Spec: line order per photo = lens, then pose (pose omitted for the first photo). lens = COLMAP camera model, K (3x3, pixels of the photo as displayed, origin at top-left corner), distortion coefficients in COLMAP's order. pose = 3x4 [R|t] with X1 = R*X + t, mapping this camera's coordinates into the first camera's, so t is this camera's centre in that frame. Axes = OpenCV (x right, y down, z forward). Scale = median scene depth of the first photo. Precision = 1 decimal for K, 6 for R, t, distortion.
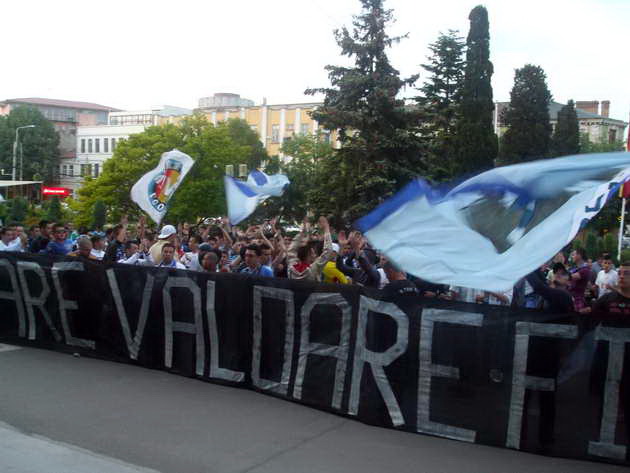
lens RADIAL K [[705.5, 0, 313.1], [0, 705.5, 234.0], [0, 0, 1]] dist [-0.080537, 0.000000]
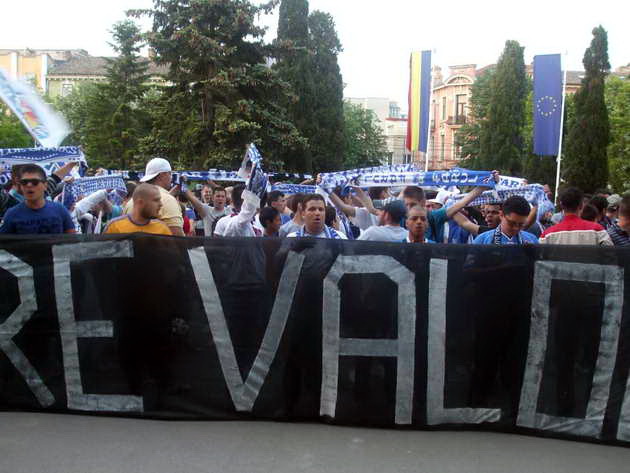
lens RADIAL K [[705.5, 0, 320.2], [0, 705.5, 241.5], [0, 0, 1]] dist [-0.080537, 0.000000]
pose [[0.899069, -0.049519, 0.434998, -0.449996], [0.020993, 0.997316, 0.070142, 0.010504], [-0.437304, -0.053931, 0.897695, 0.507677]]
